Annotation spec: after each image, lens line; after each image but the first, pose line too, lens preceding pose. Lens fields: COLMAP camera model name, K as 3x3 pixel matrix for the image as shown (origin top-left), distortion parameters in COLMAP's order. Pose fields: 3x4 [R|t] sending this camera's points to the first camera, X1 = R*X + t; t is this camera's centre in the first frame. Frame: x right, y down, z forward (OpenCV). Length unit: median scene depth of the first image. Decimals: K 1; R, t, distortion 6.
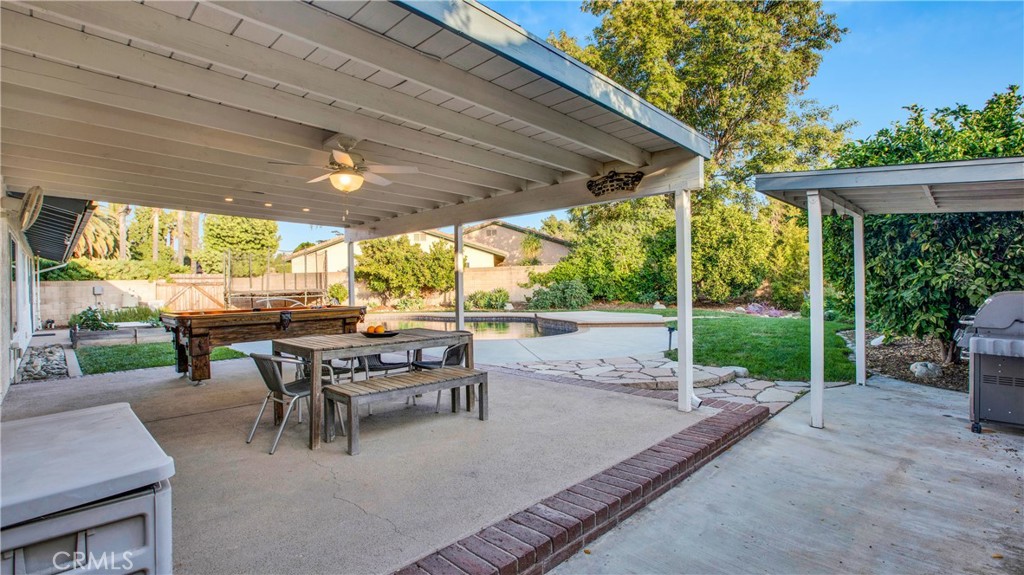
lens RADIAL K [[473.3, 0, 514.0], [0, 473.3, 287.3], [0, 0, 1]] dist [-0.030212, 0.007814]
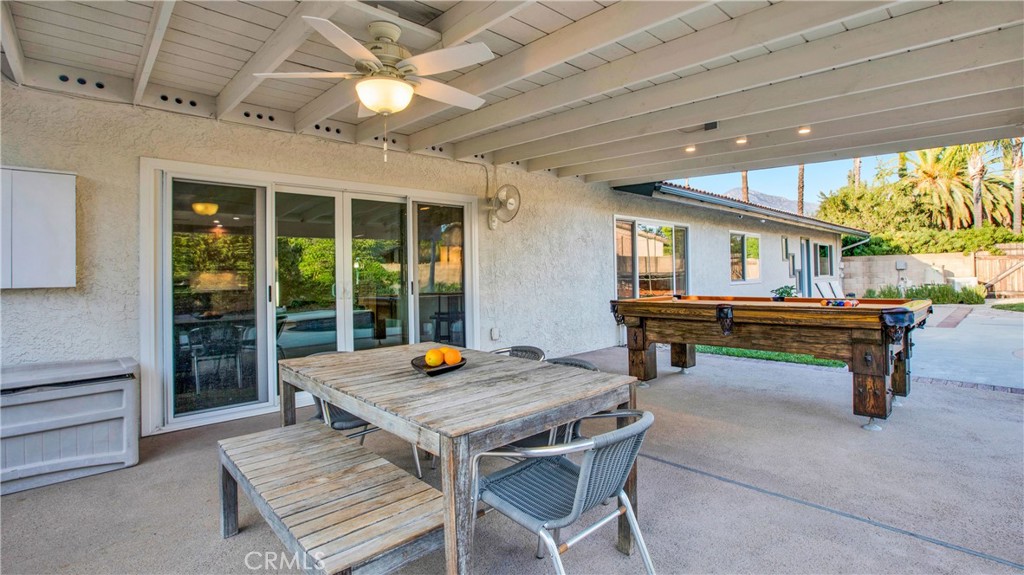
lens RADIAL K [[473.3, 0, 525.6], [0, 473.3, 264.6], [0, 0, 1]] dist [-0.030212, 0.007814]
pose [[-0.025194, -0.000050, -0.999683, 0.048475], [0.009748, 0.999952, -0.000296, -0.001730], [0.999635, -0.009752, -0.025193, 0.242802]]
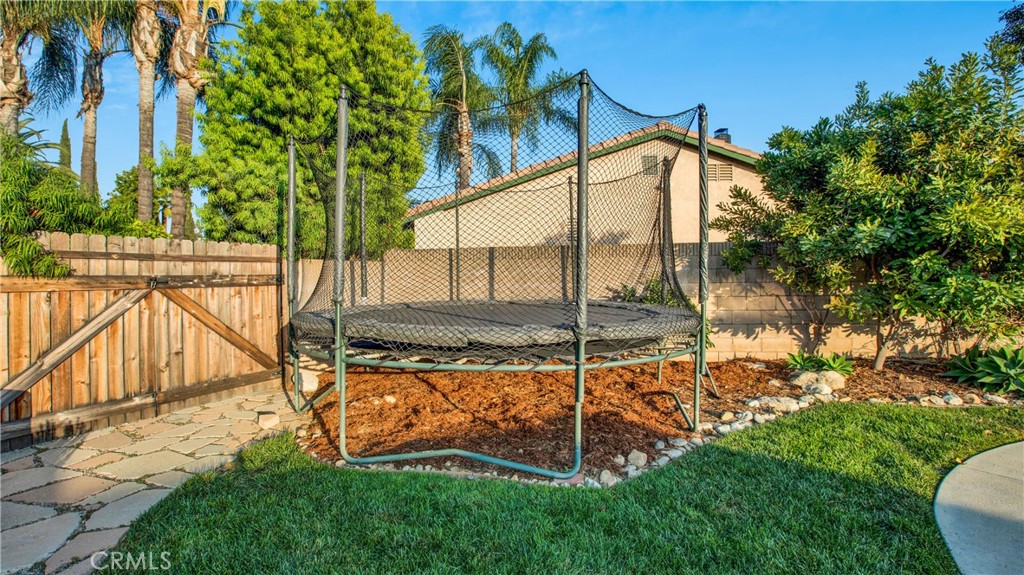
lens RADIAL K [[473.3, 0, 504.8], [0, 473.3, 280.4], [0, 0, 1]] dist [-0.030212, 0.007814]
pose [[0.999821, 0.016190, -0.009773, -0.538399], [-0.016187, 0.999869, 0.000359, -0.010990], [0.009777, -0.000201, 0.999952, 0.810217]]
